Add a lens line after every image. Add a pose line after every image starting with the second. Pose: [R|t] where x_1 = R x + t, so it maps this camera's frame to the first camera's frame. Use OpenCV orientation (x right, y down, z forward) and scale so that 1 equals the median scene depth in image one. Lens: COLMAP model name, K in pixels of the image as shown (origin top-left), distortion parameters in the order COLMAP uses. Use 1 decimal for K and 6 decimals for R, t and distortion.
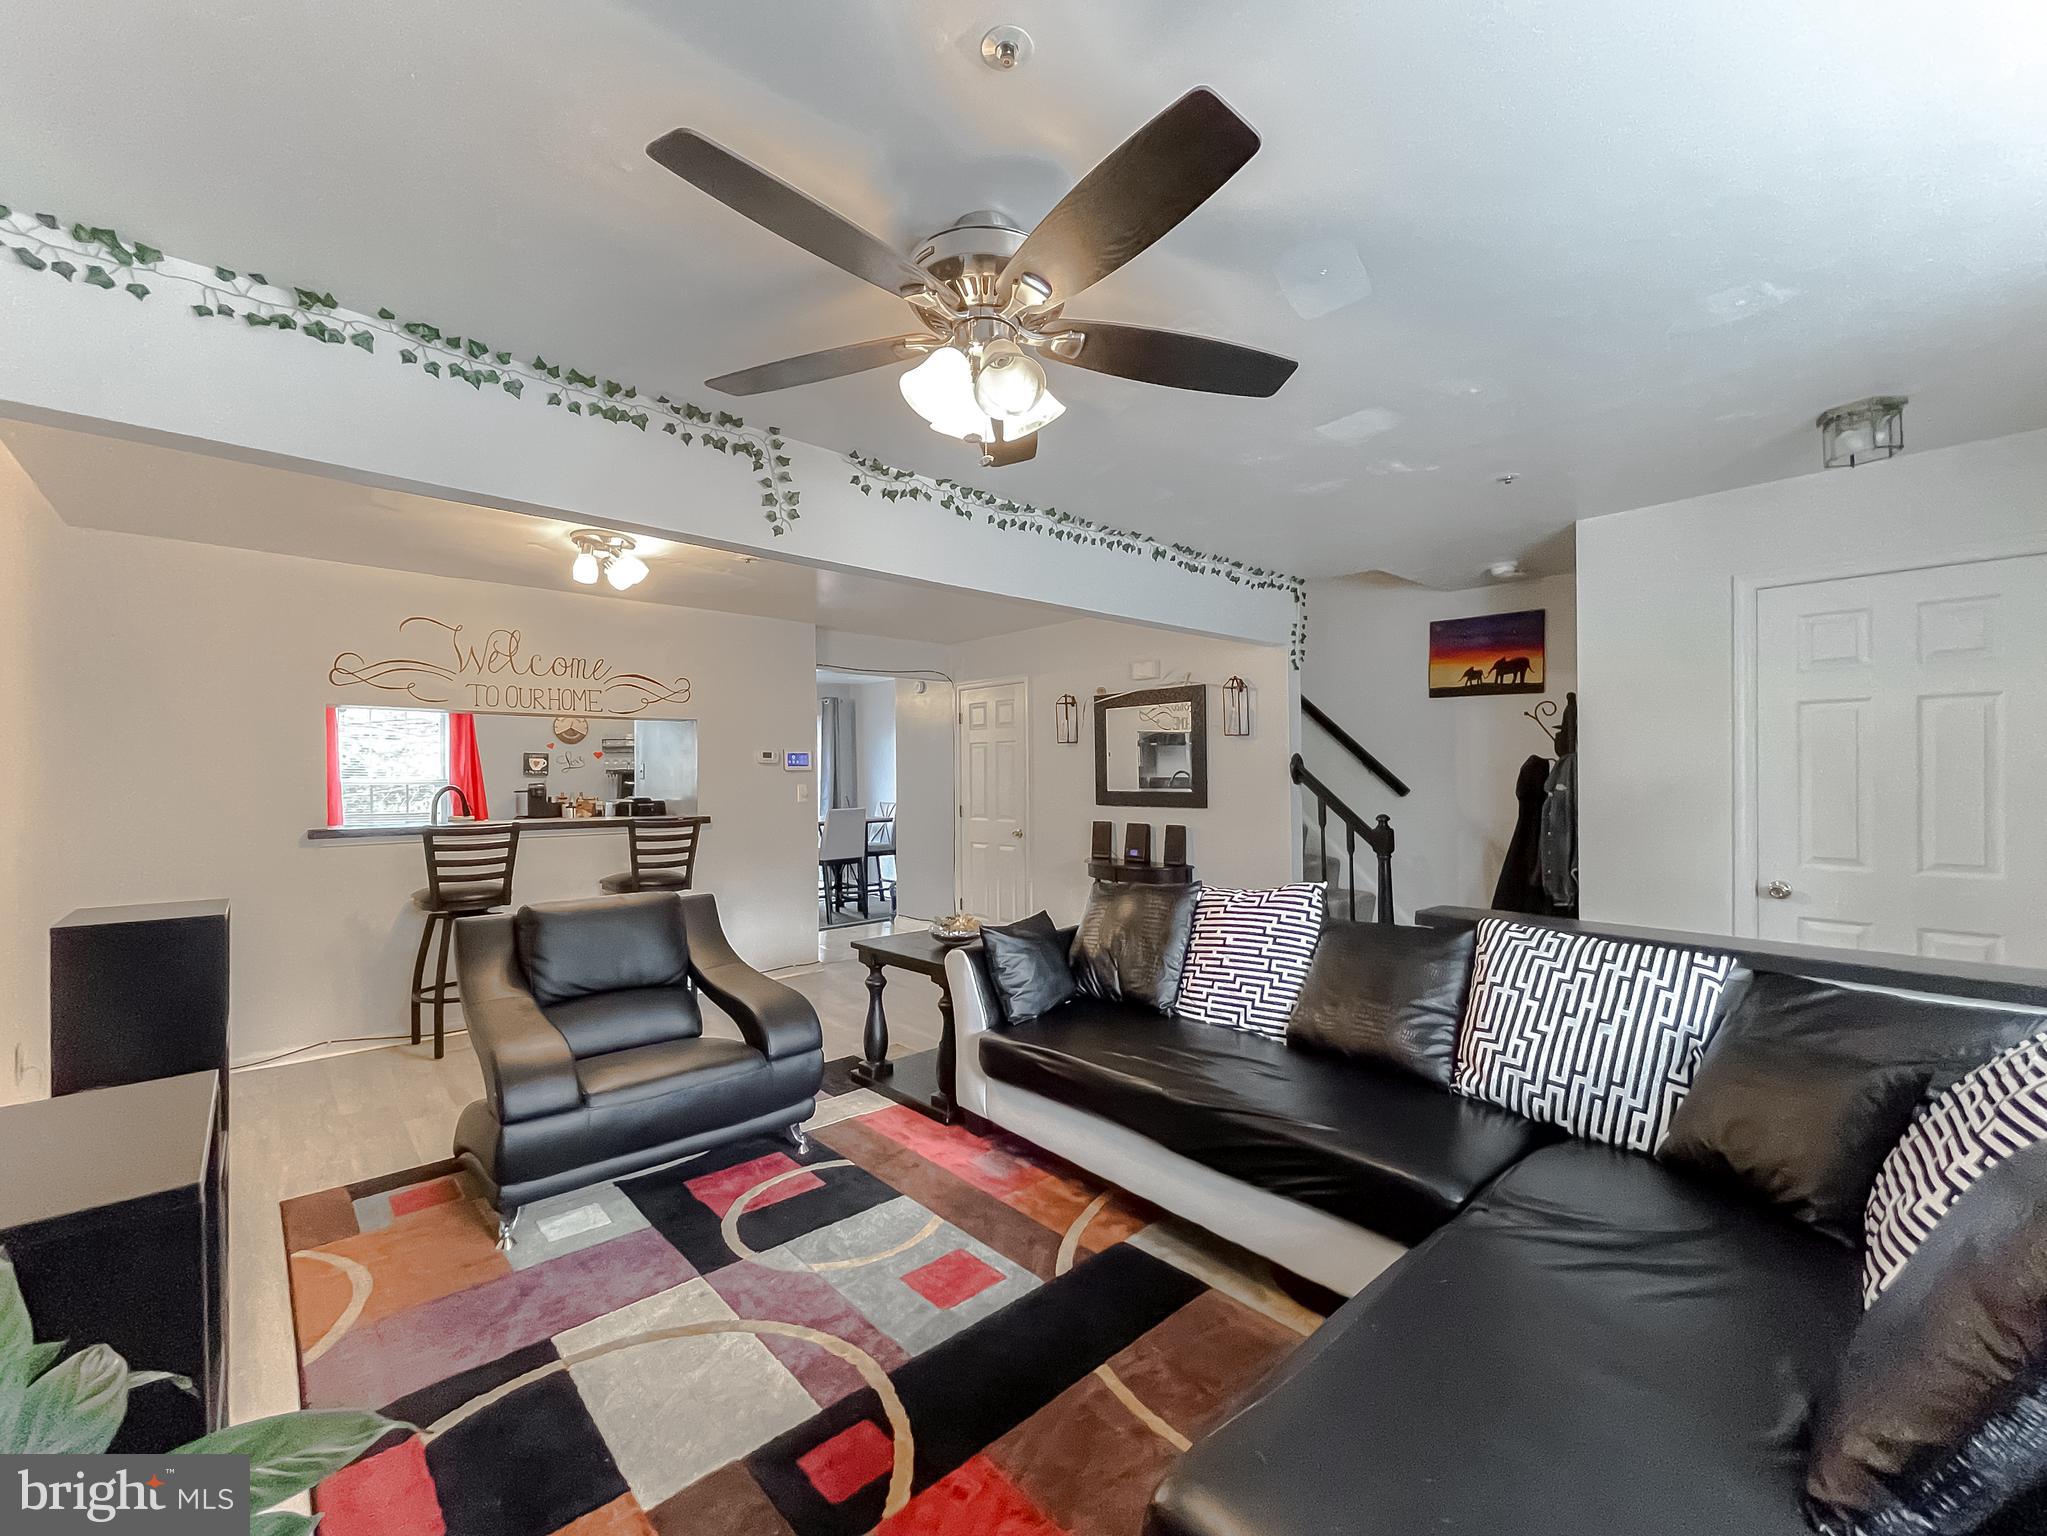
lens RADIAL K [[856.2, 0, 1022.9], [0, 856.2, 775.7], [0, 0, 1]] dist [-0.001962, 0.000477]
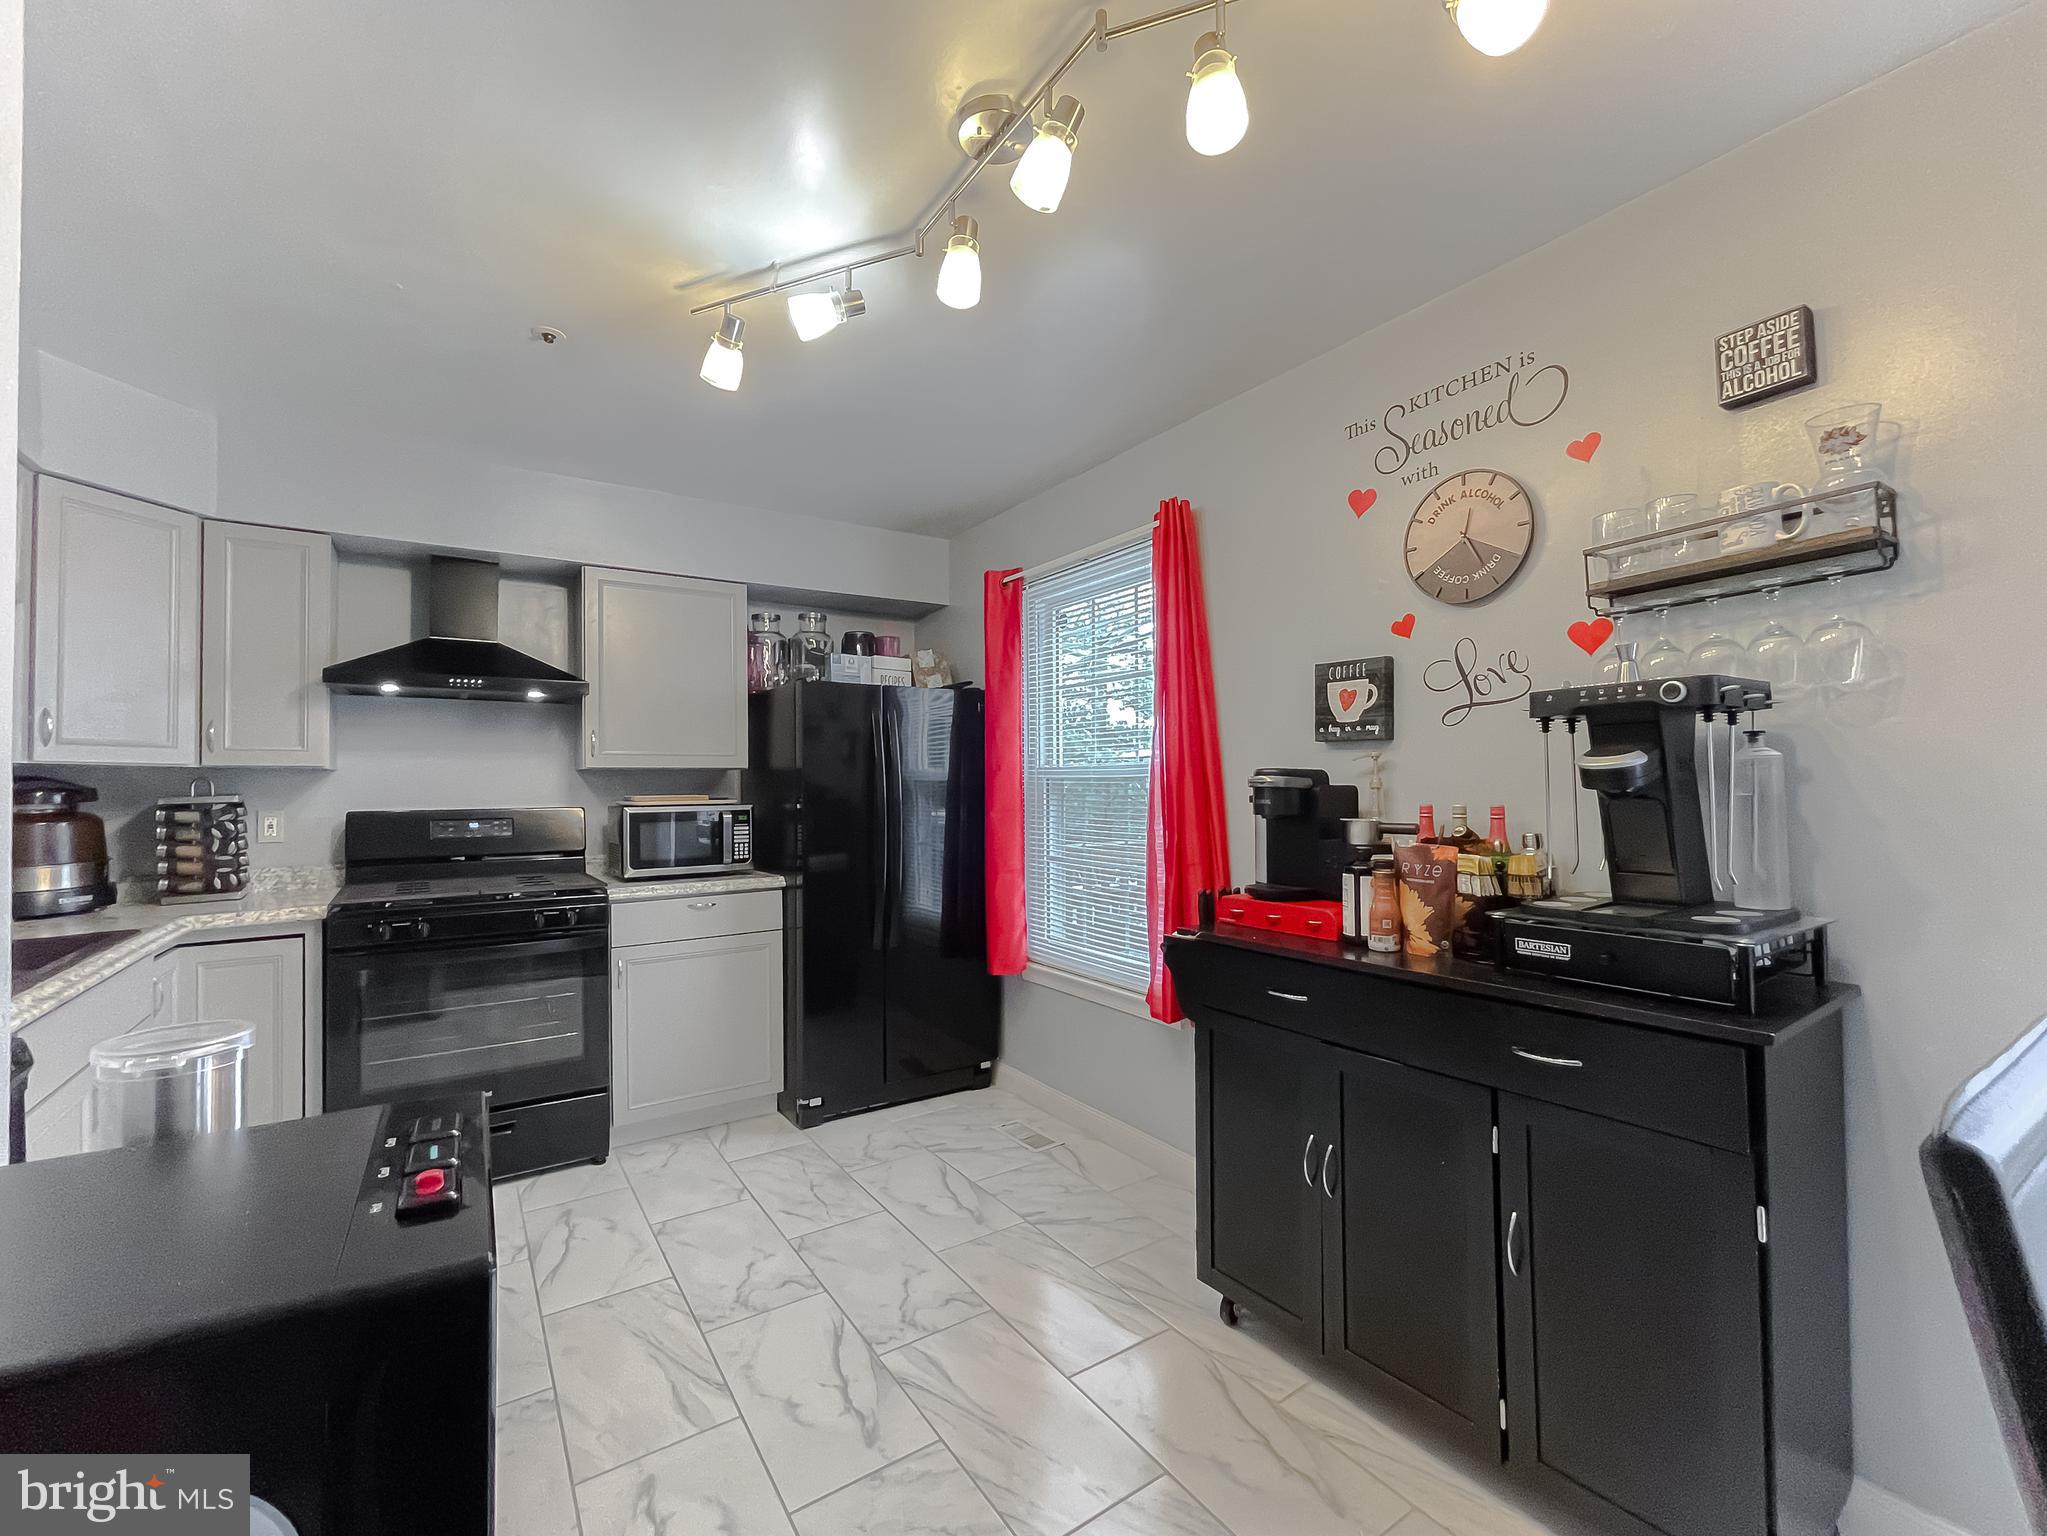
lens RADIAL K [[863.0, 0, 1016.8], [0, 863.0, 775.7], [0, 0, 1]] dist [-0.001910, 0.000192]
pose [[-0.155780, -0.006367, -0.987771, -0.455881], [0.007711, 0.999941, -0.007661, 0.018471], [0.987762, -0.008810, -0.155722, 1.527640]]
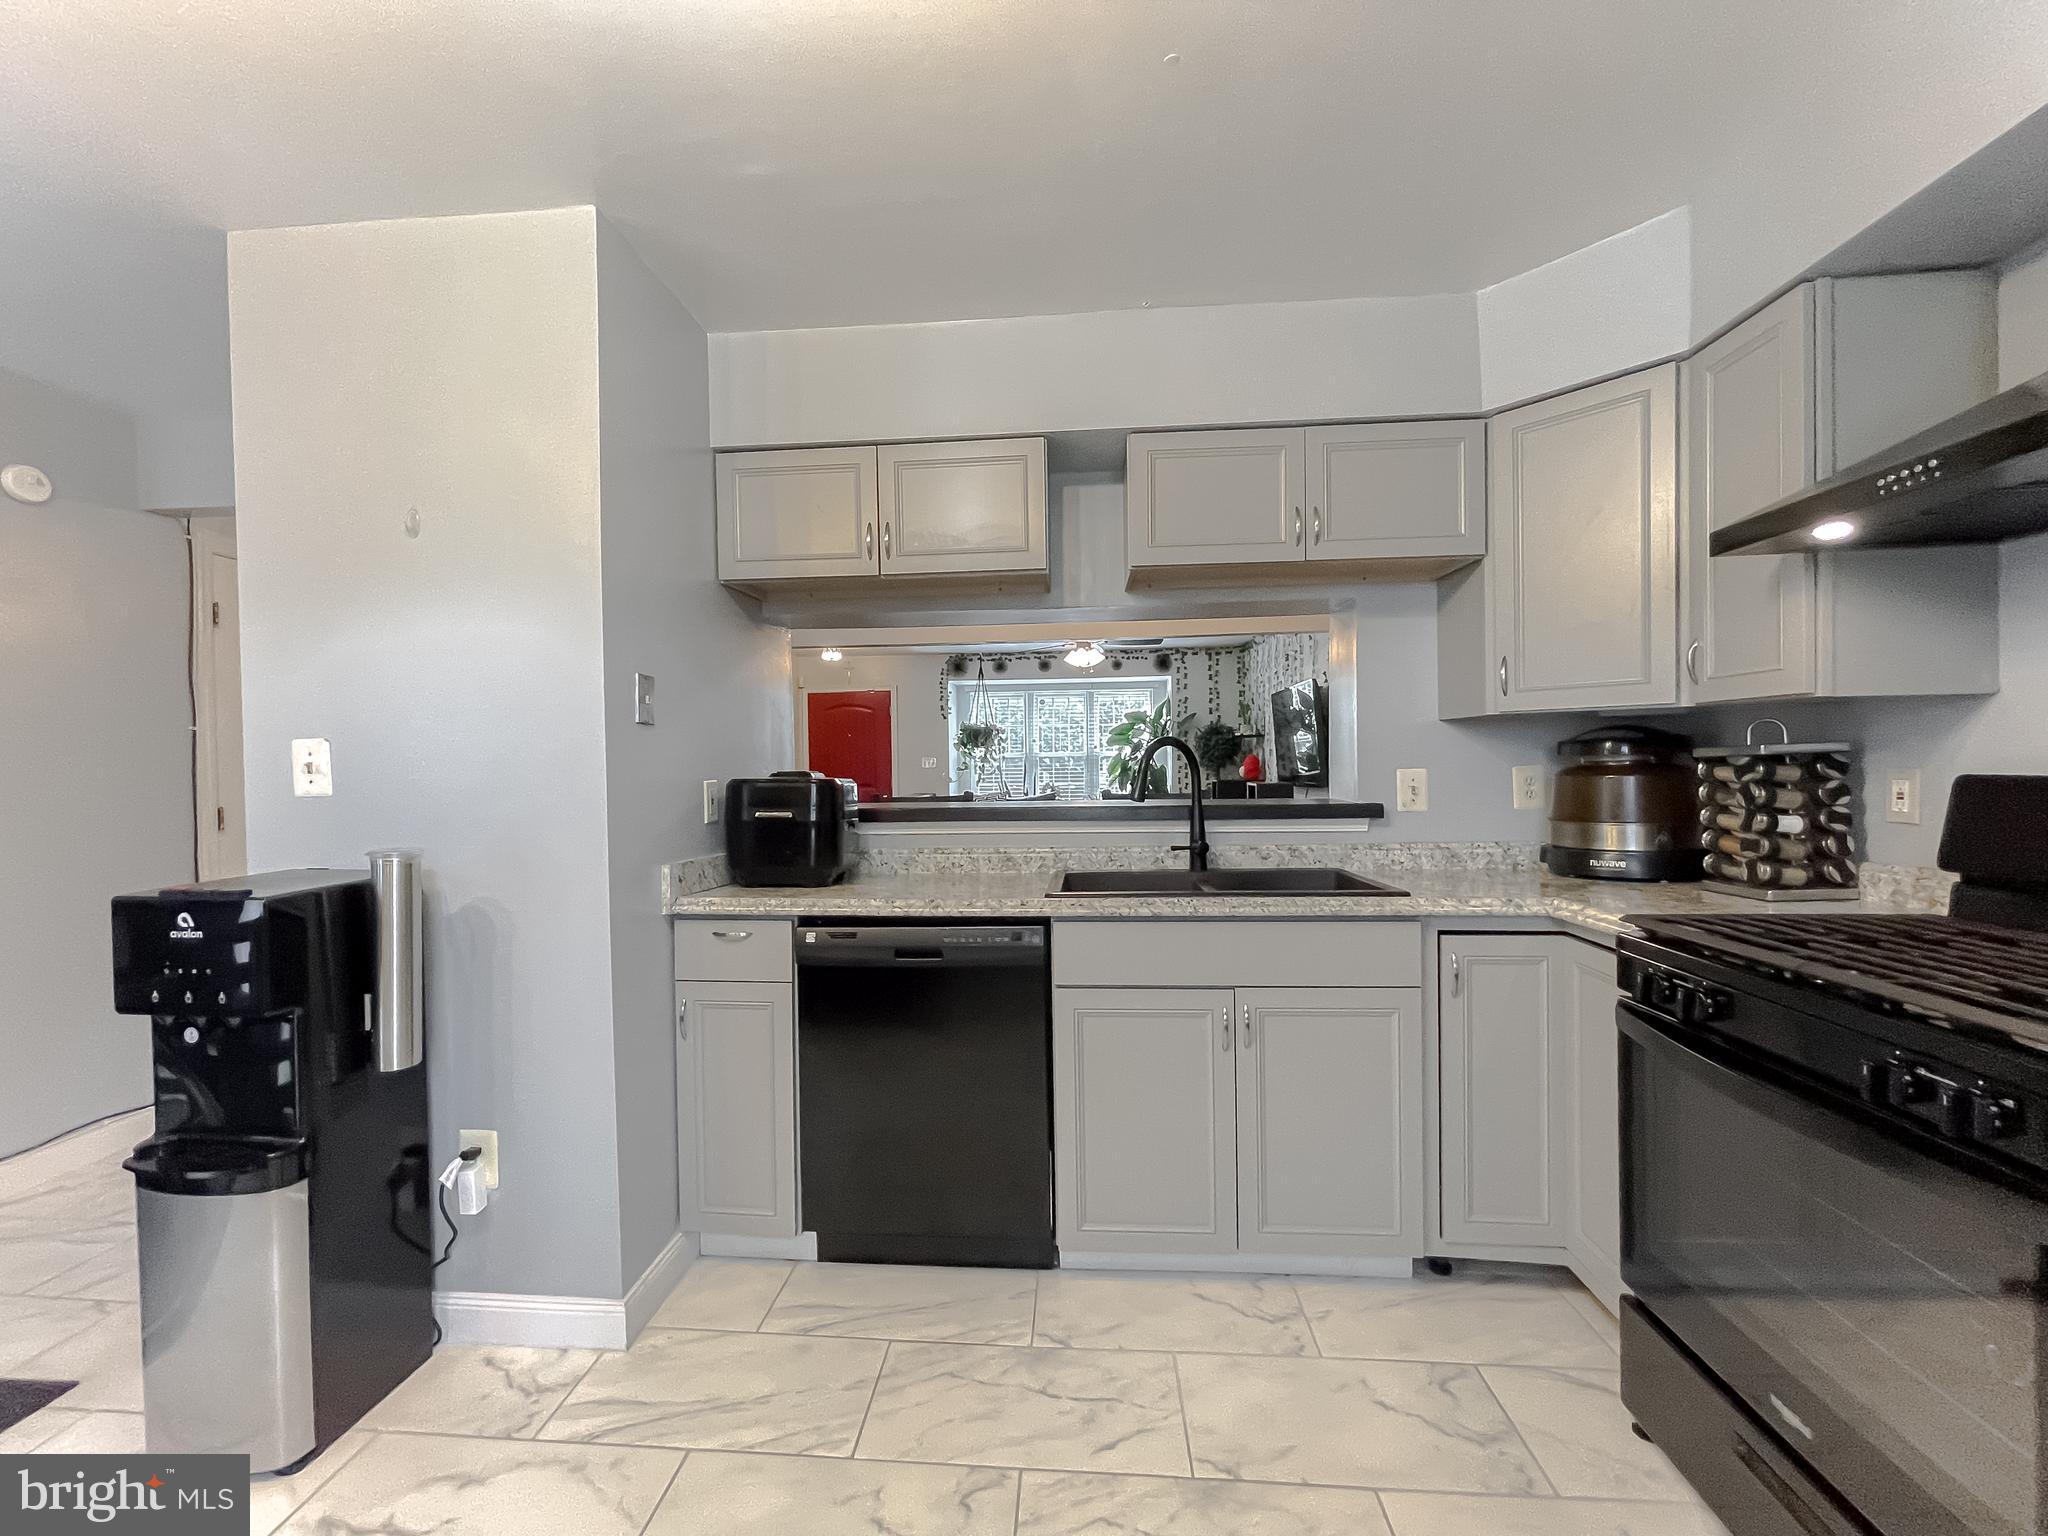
lens RADIAL K [[832.8, 0, 1014.6], [0, 832.8, 776.2], [0, 0, 1]] dist [-0.006773, 0.004058]
pose [[-0.676947, 0.001417, 0.736030, -0.996160], [0.016871, 0.999765, 0.013592, 0.026685], [-0.735838, 0.021619, -0.676812, 1.416420]]
